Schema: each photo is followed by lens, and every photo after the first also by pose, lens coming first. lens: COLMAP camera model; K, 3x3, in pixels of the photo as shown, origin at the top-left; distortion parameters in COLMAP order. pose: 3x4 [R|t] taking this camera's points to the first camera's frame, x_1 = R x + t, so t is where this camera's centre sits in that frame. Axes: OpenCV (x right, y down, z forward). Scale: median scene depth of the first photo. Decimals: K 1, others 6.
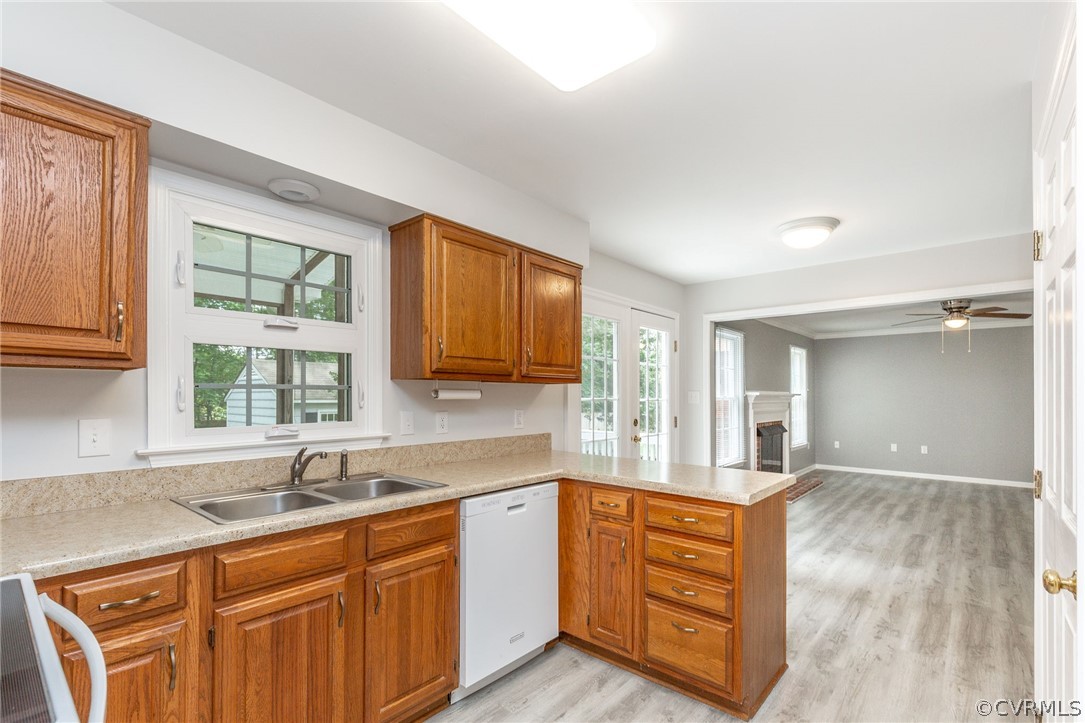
lens RADIAL K [[494.2, 0, 557.1], [0, 494.2, 386.7], [0, 0, 1]] dist [0.009915, -0.002972]
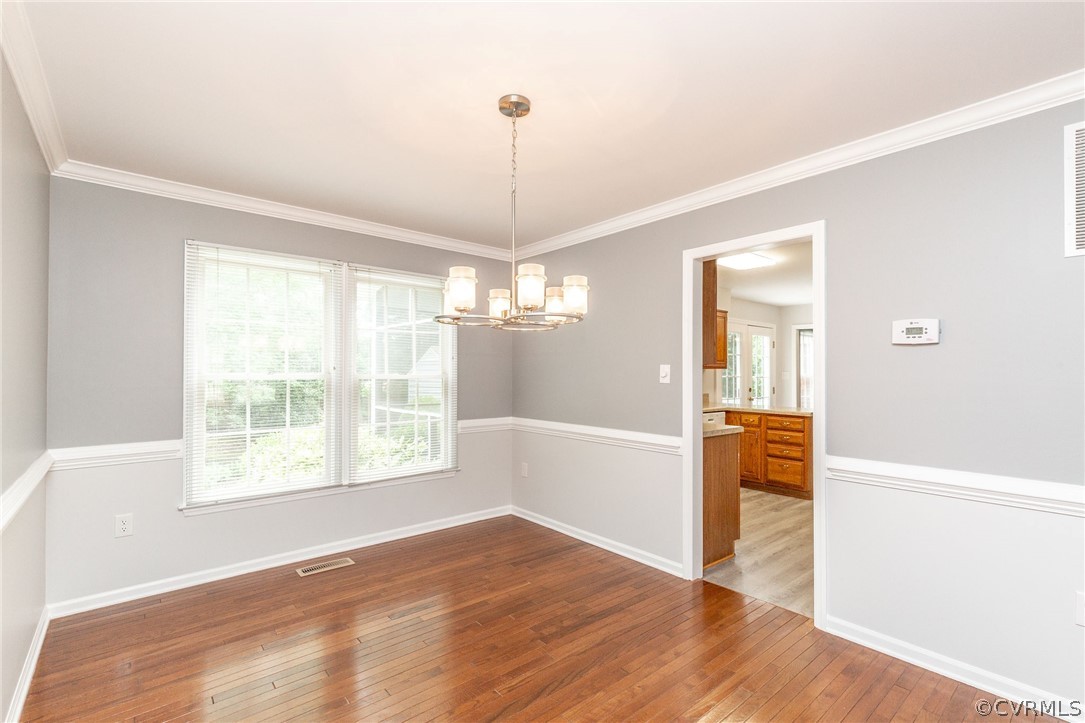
lens RADIAL K [[494.2, 0, 544.5], [0, 494.2, 366.3], [0, 0, 1]] dist [0.009915, -0.002972]
pose [[0.984991, -0.002733, -0.172584, -0.495737], [0.003461, 0.999986, 0.003917, -0.039024], [0.172571, -0.004455, 0.984987, -1.652785]]
